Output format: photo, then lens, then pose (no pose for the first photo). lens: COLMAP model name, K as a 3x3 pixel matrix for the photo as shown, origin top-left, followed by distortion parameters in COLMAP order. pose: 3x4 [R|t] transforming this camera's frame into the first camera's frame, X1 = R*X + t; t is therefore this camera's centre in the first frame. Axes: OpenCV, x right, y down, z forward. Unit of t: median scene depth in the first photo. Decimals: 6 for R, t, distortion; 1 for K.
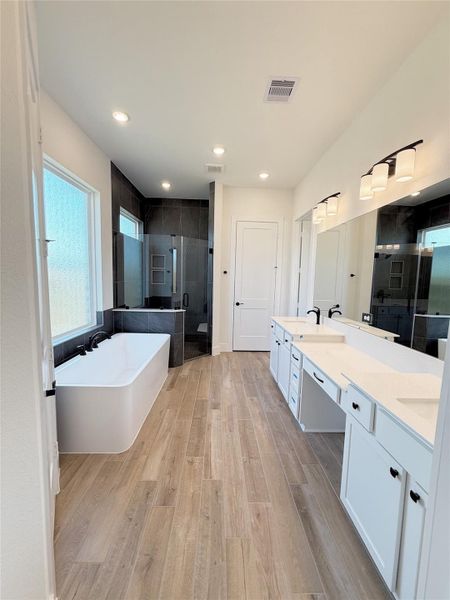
lens RADIAL K [[238.7, 0, 225.5], [0, 238.7, 297.8], [0, 0, 1]] dist [-0.001886, 0.000127]
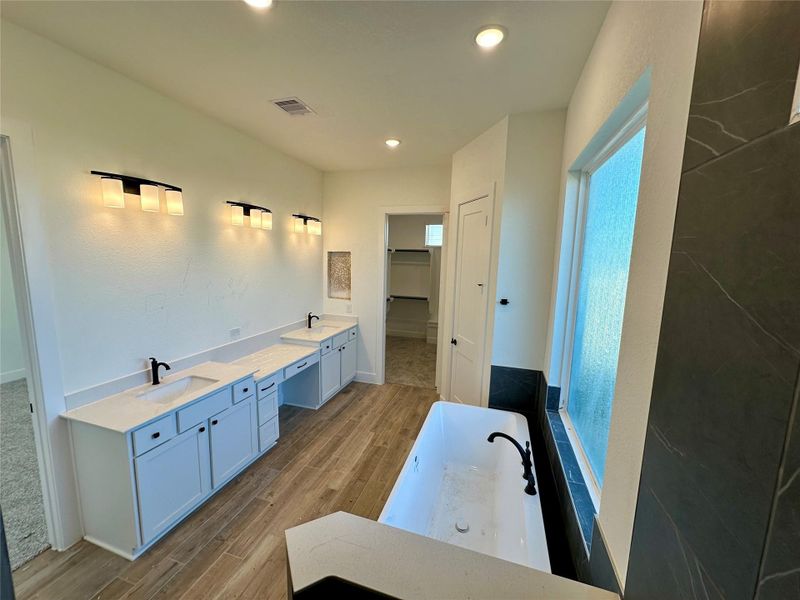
lens RADIAL K [[318.3, 0, 400.0], [0, 318.3, 300.0], [0, 0, 1]] dist [-0.001886, 0.000127]
pose [[-0.944630, -0.088414, 0.316000, -0.645589], [-0.015509, 0.973970, 0.226145, -0.427661], [-0.327769, 0.208723, -0.921413, 2.220942]]
